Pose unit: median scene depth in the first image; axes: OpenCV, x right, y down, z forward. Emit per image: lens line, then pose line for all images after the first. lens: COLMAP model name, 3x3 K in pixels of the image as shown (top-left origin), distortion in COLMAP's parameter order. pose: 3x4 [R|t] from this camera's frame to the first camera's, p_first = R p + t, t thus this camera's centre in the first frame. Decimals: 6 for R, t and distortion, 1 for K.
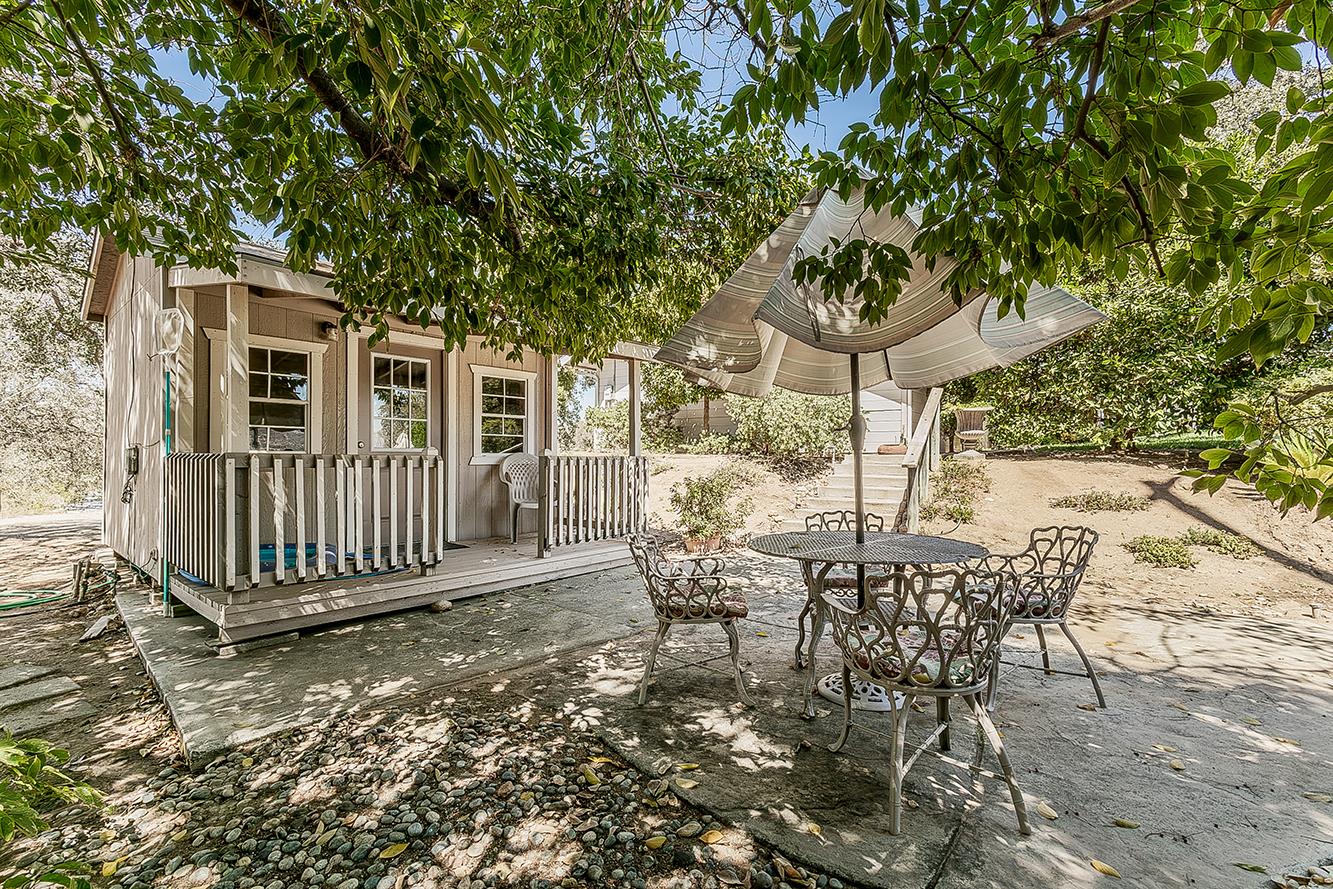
lens RADIAL K [[561.2, 0, 664.5], [0, 561.2, 437.0], [0, 0, 1]] dist [-0.000191, -0.000104]
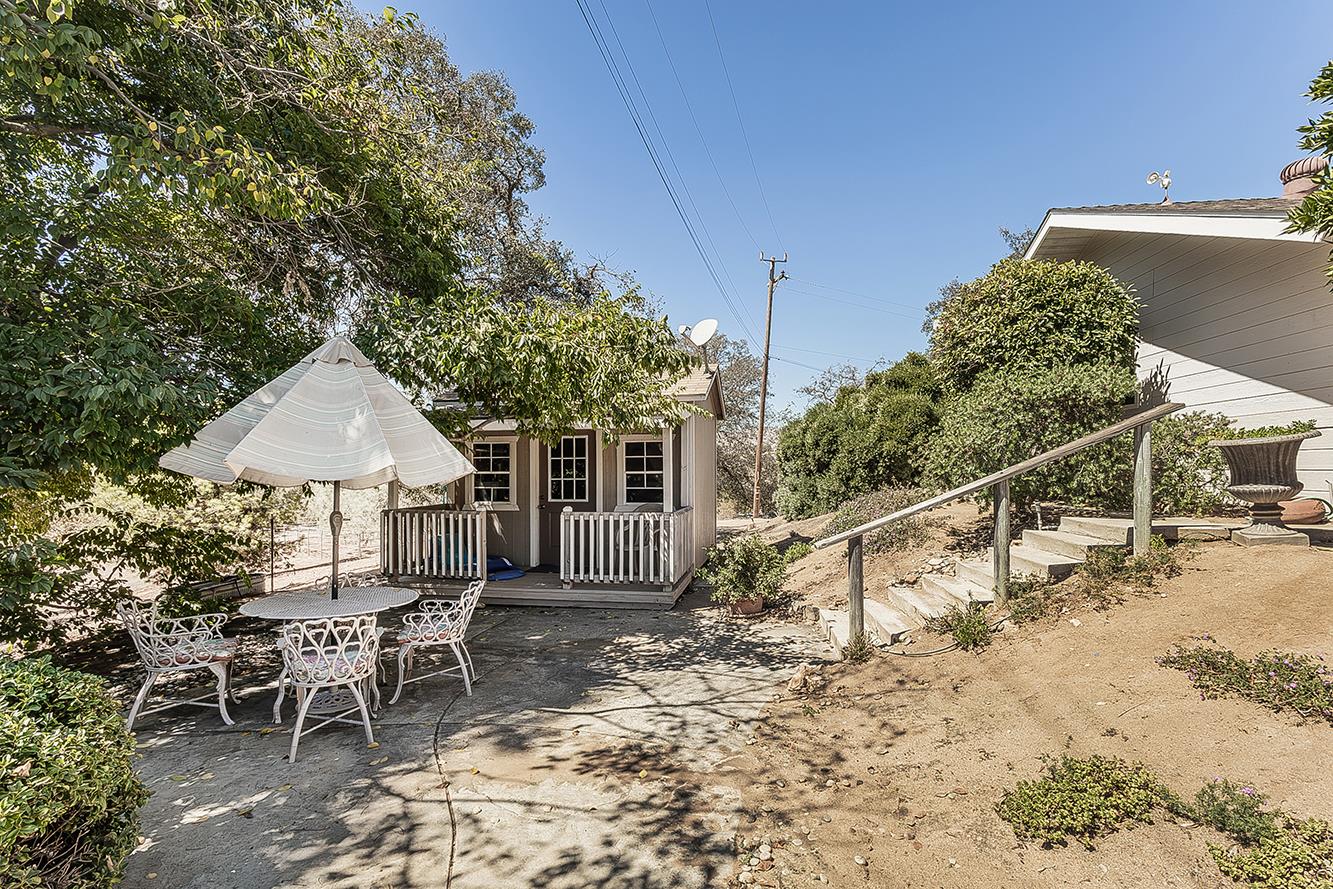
lens RADIAL K [[561.2, 0, 664.5], [0, 561.2, 437.0], [0, 0, 1]] dist [-0.000191, -0.000104]
pose [[0.569444, -0.051702, -0.820403, 1.915509], [0.019216, 0.998585, -0.049593, -0.133701], [0.821806, 0.012475, 0.569631, 0.800221]]
